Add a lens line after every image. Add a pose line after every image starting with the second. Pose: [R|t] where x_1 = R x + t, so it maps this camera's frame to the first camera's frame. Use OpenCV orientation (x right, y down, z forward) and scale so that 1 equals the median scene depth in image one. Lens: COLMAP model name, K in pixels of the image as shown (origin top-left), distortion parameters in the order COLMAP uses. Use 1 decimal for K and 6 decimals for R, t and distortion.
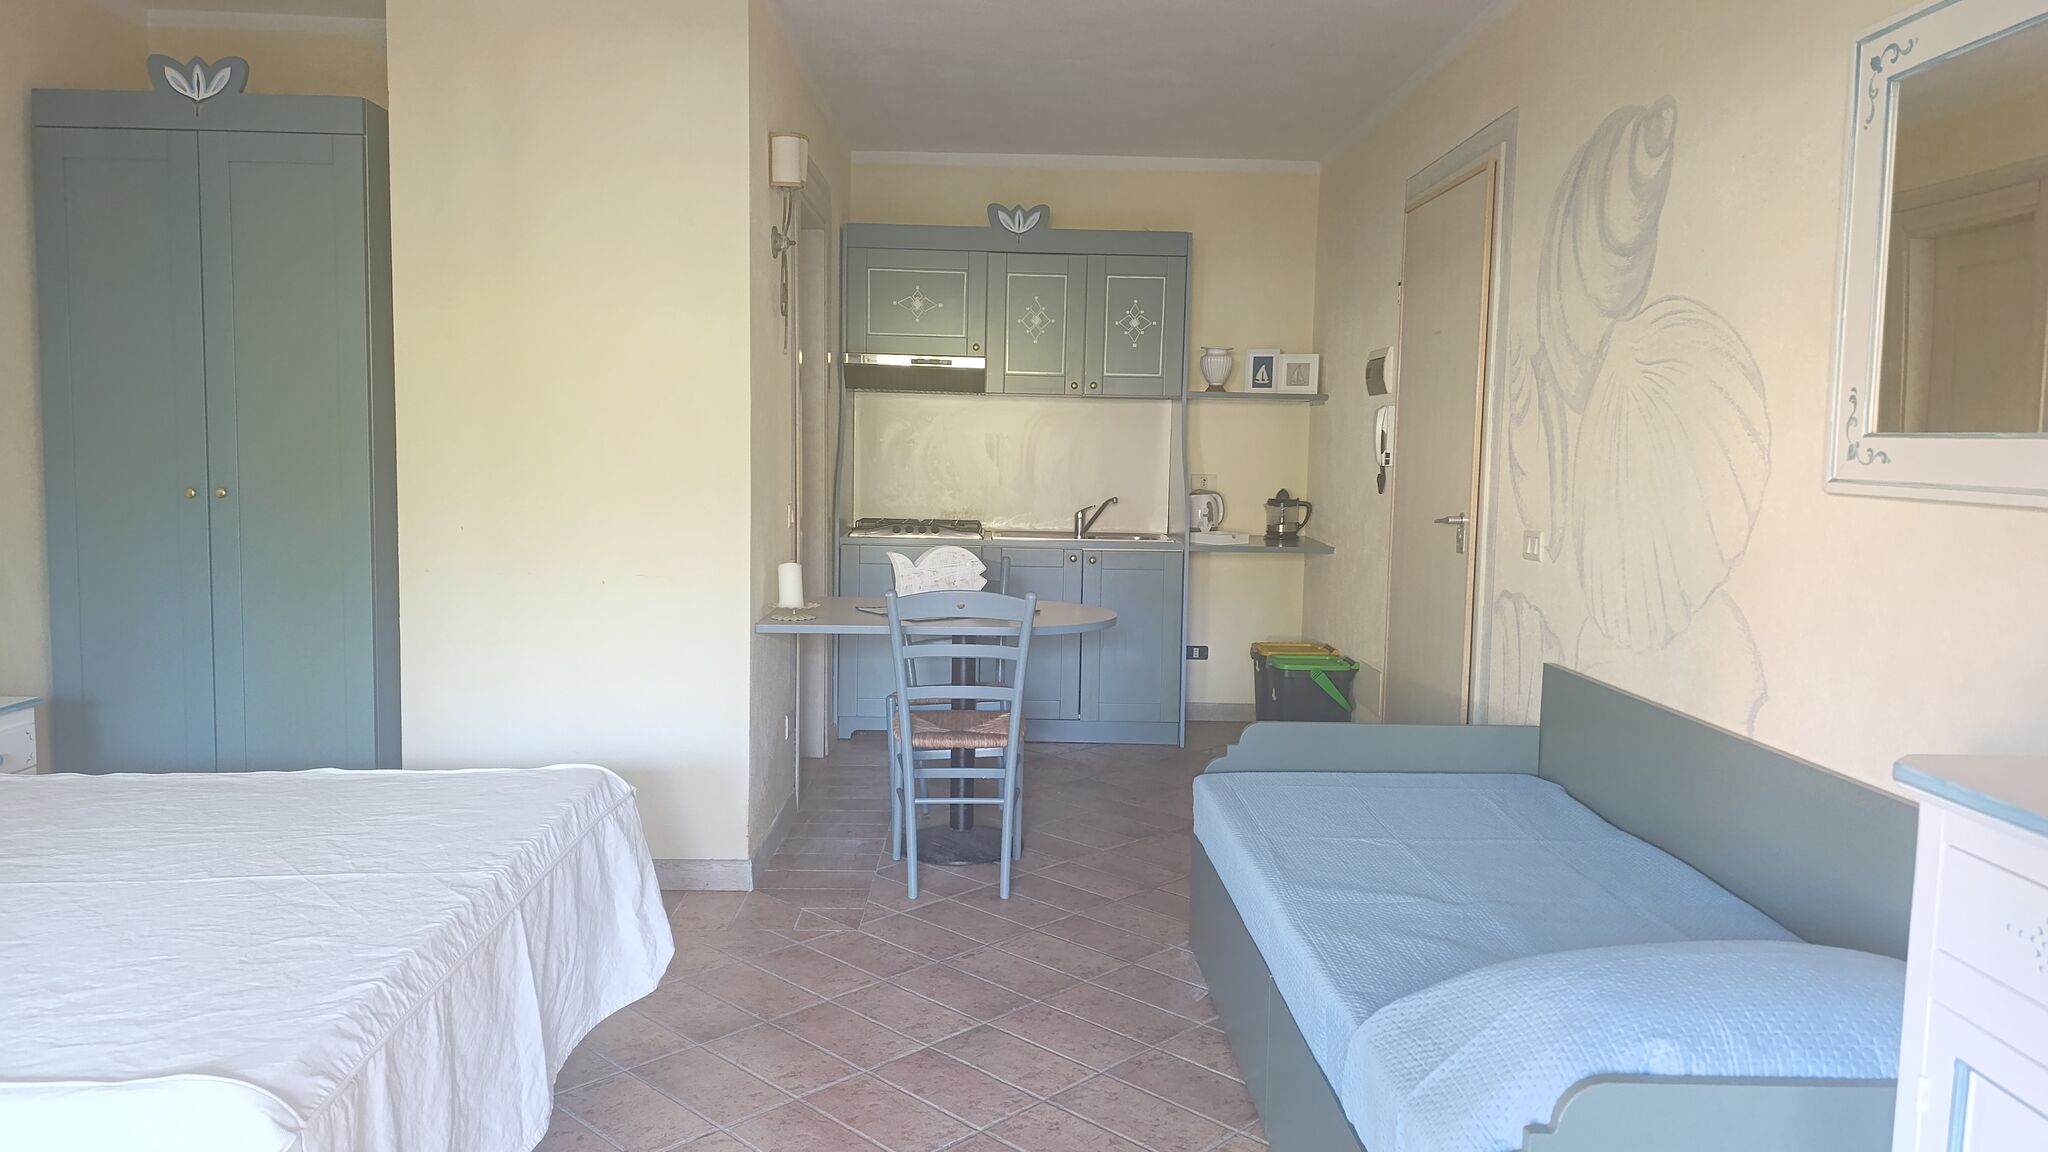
lens RADIAL K [[1406.0, 0, 1030.0], [0, 1406.0, 559.9], [0, 0, 1]] dist [0.068693, -0.072343]
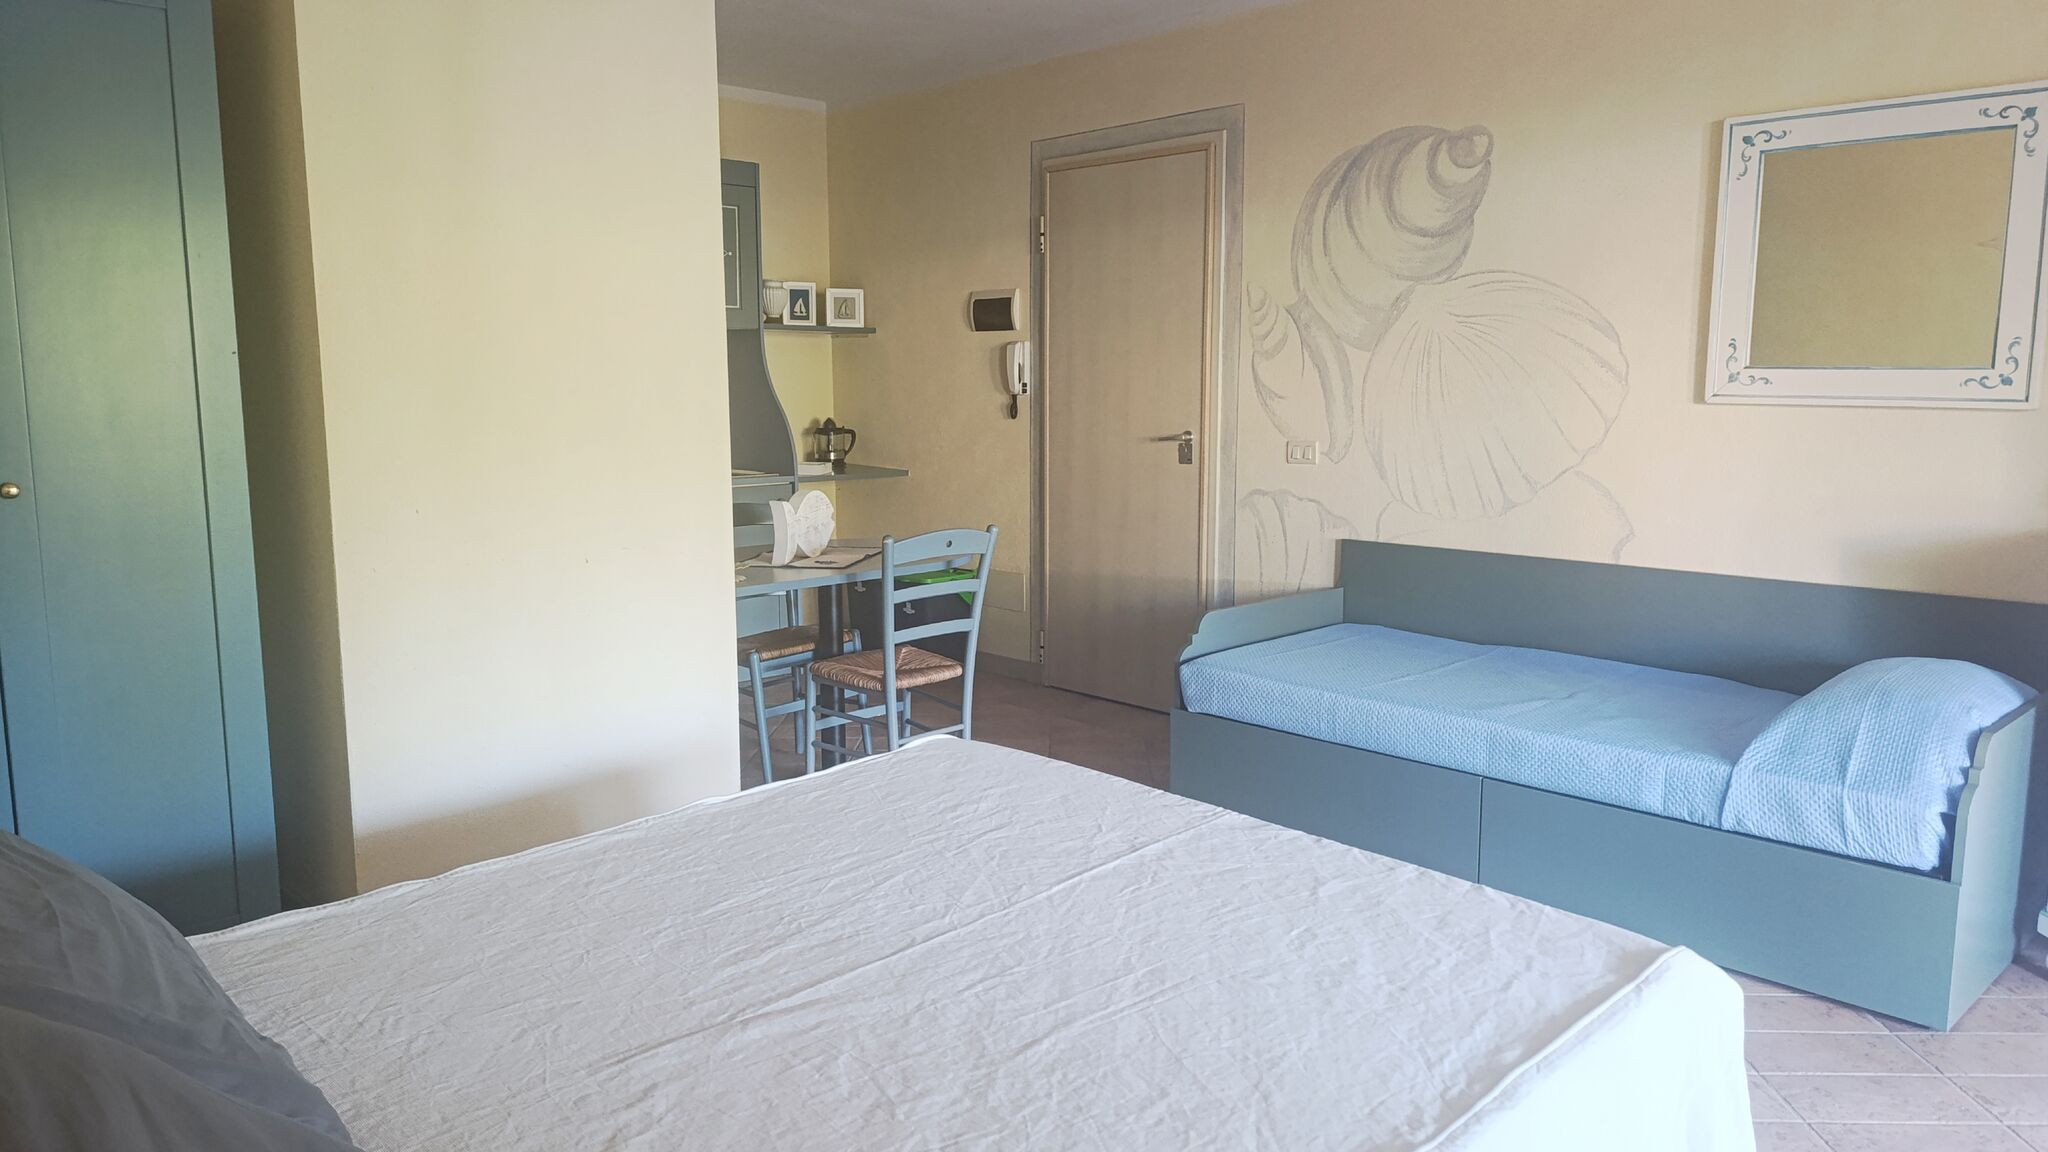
lens RADIAL K [[1398.5, 0, 1047.5], [0, 1398.5, 564.5], [0, 0, 1]] dist [0.094921, -0.128959]
pose [[0.731644, -0.112951, 0.672264, -0.674975], [0.071303, 0.993448, 0.089314, -0.038395], [-0.677947, -0.017411, 0.734904, 0.195190]]
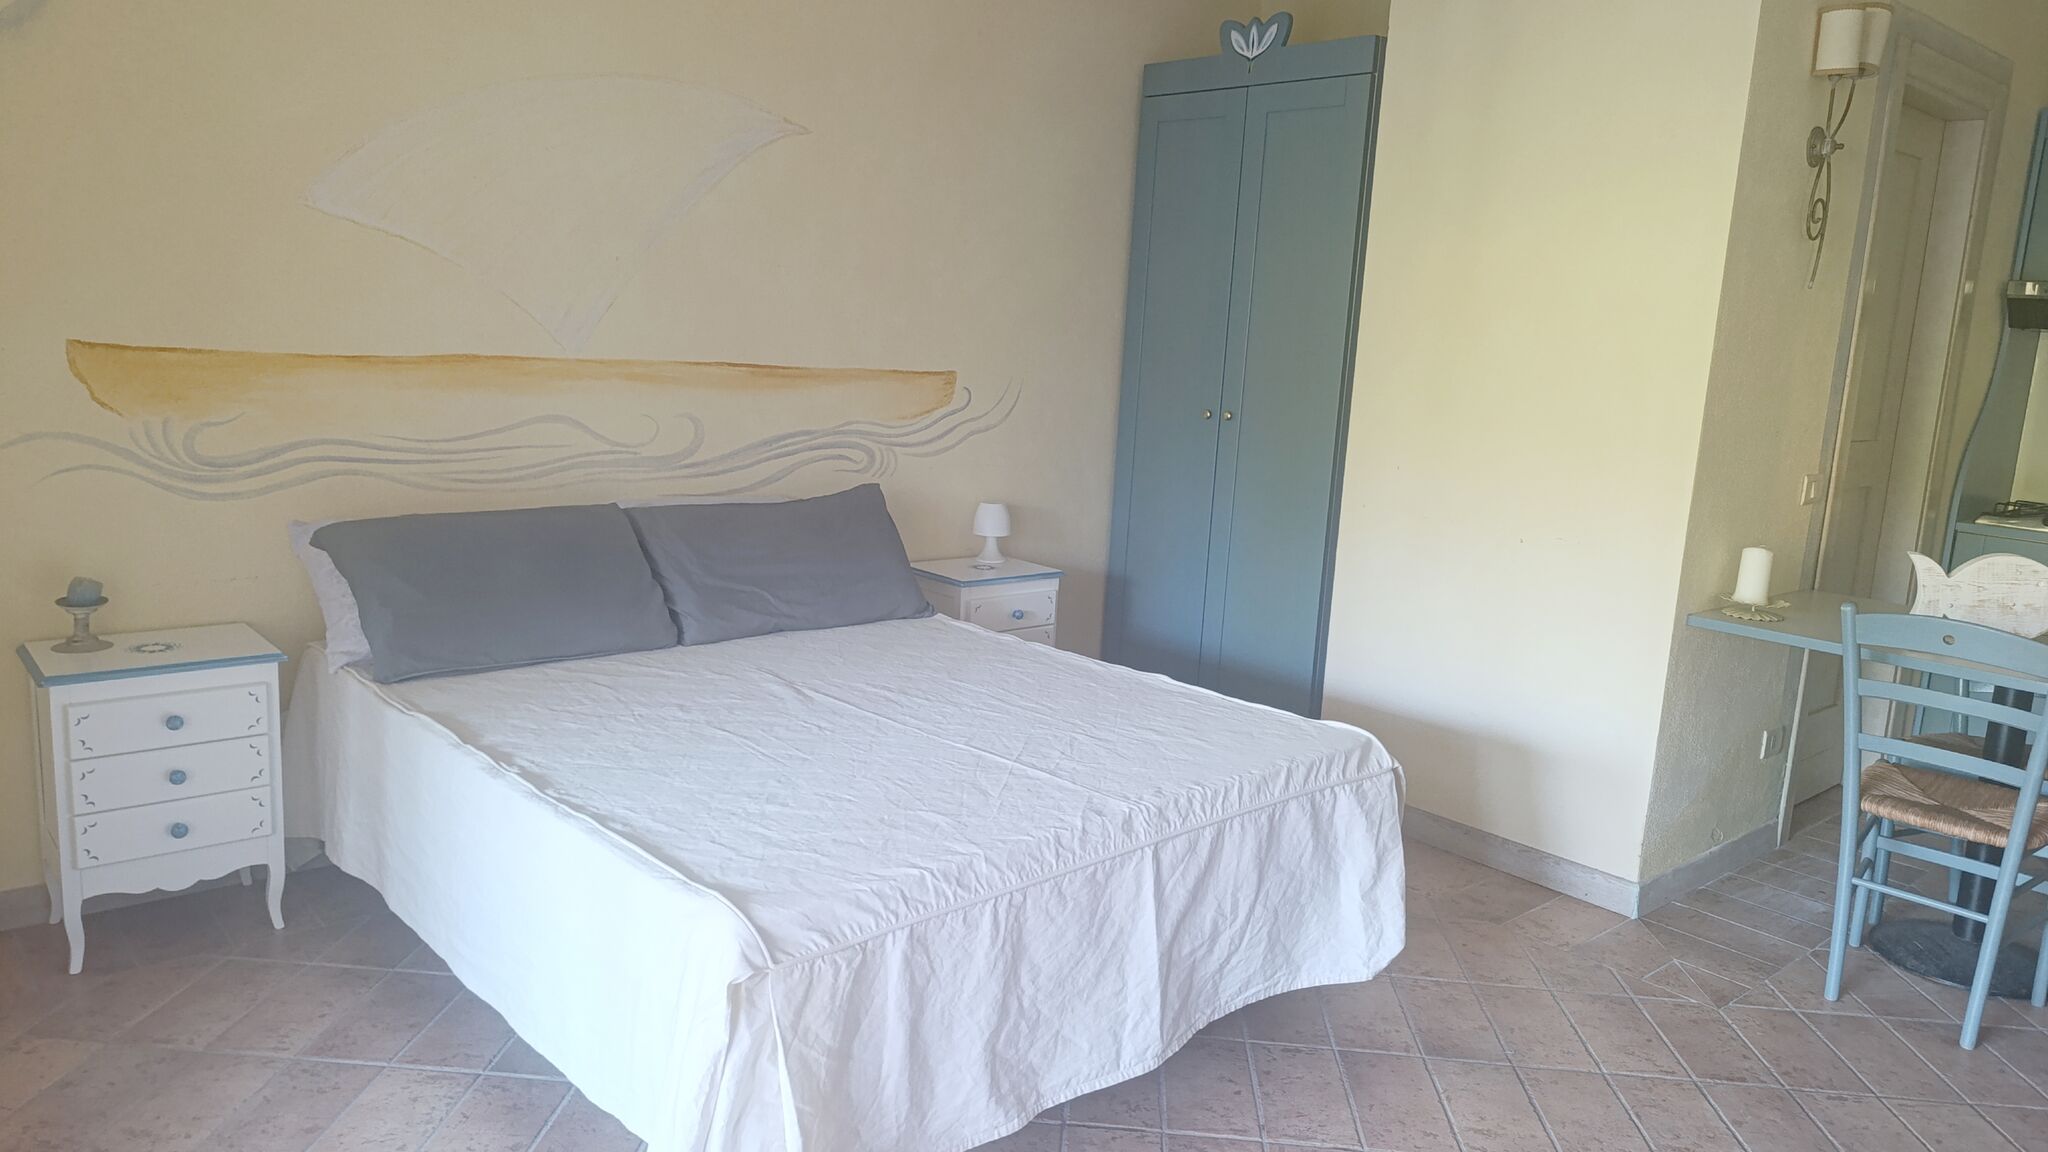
lens RADIAL K [[1409.8, 0, 1028.6], [0, 1409.8, 565.0], [0, 0, 1]] dist [0.057851, -0.059982]
pose [[0.648763, 0.150088, -0.746043, 0.183543], [-0.106701, 0.988614, 0.106100, -0.032710], [0.753473, 0.010770, 0.657390, 0.153756]]
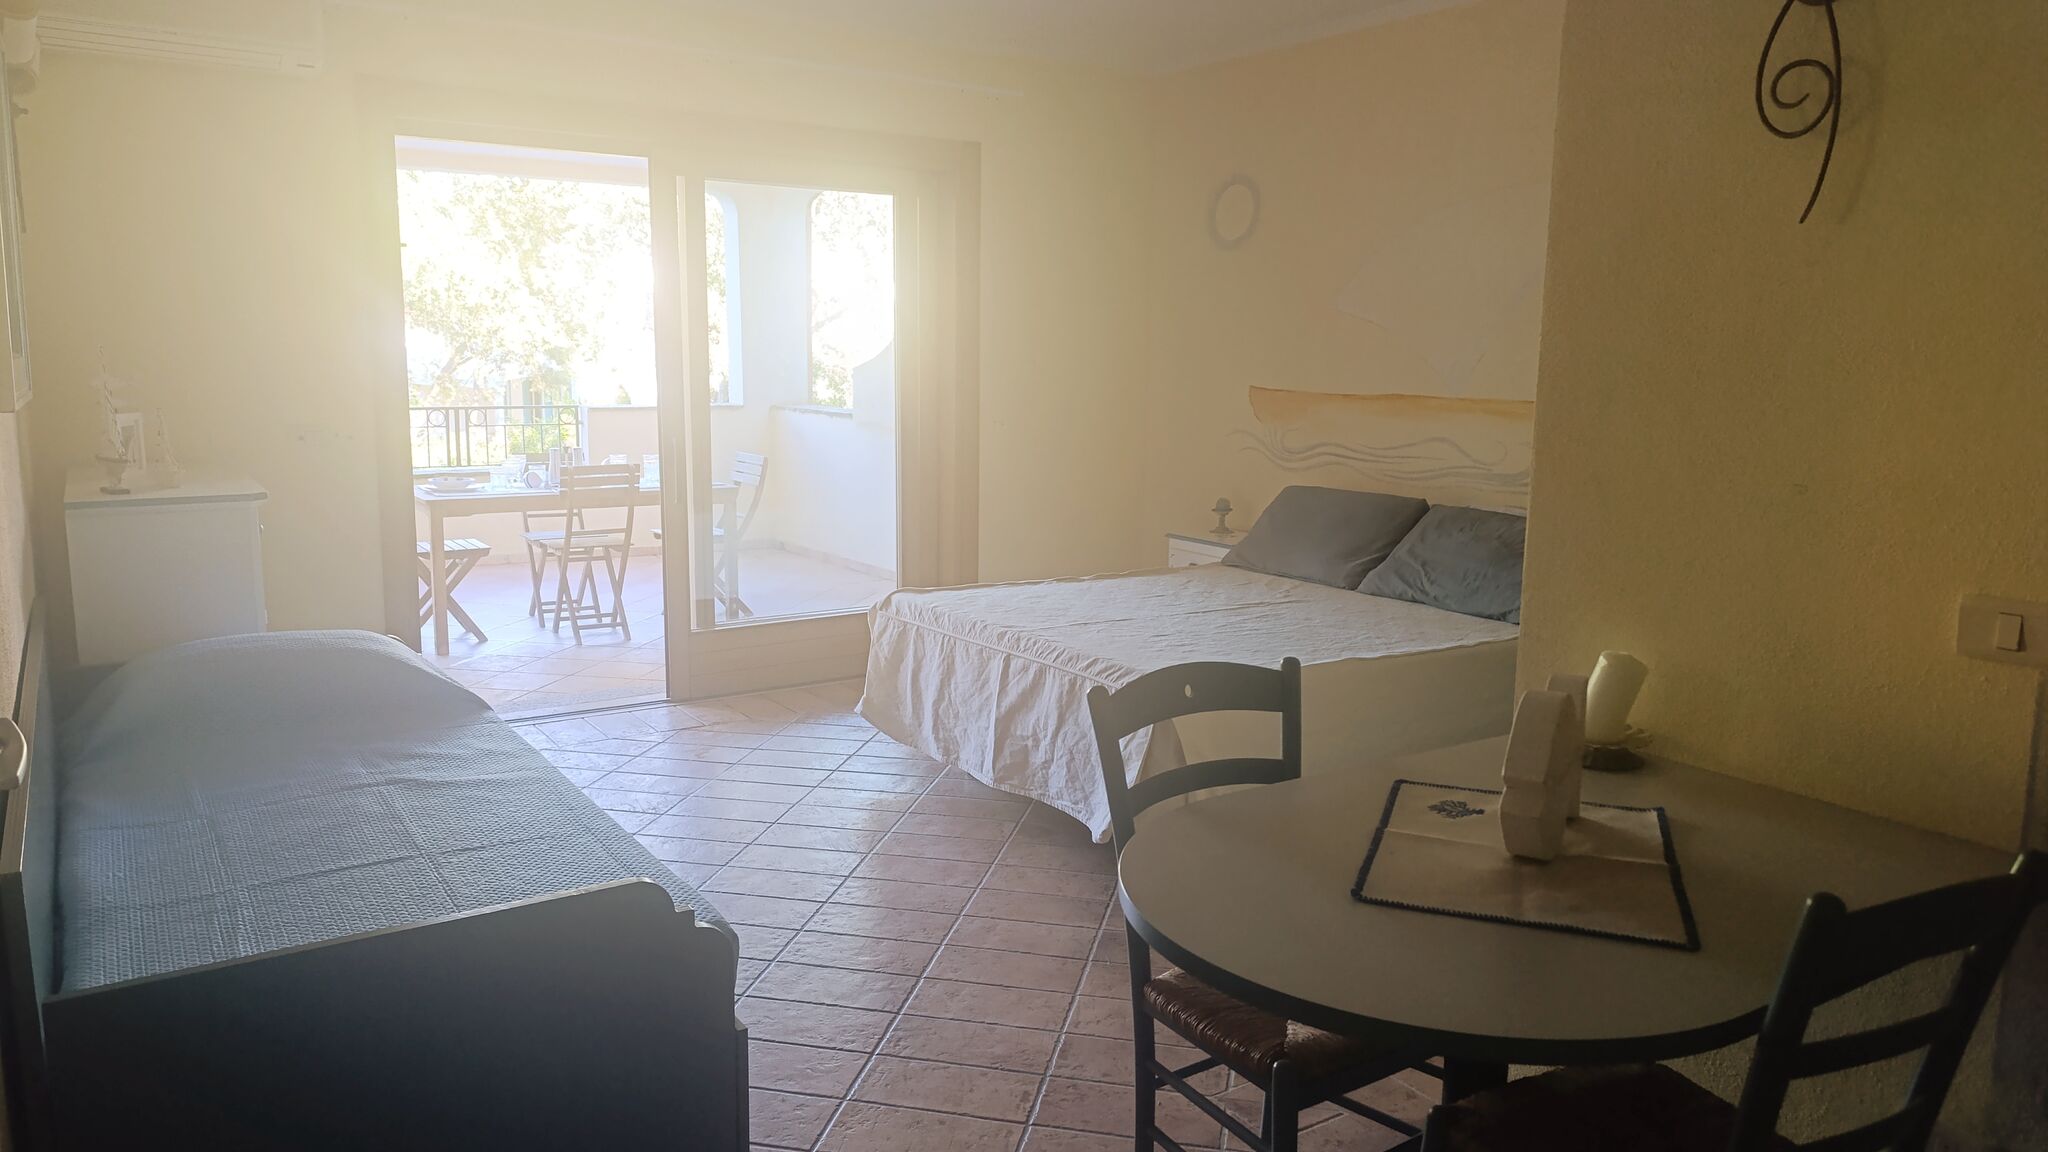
lens RADIAL K [[1398.5, 0, 1047.5], [0, 1398.5, 564.5], [0, 0, 1]] dist [0.094921, -0.128959]
pose [[-0.839892, 0.052951, -0.540164, 0.297062], [-0.075989, 0.973955, 0.213628, -0.133125], [0.537407, 0.220471, -0.813994, 1.399136]]
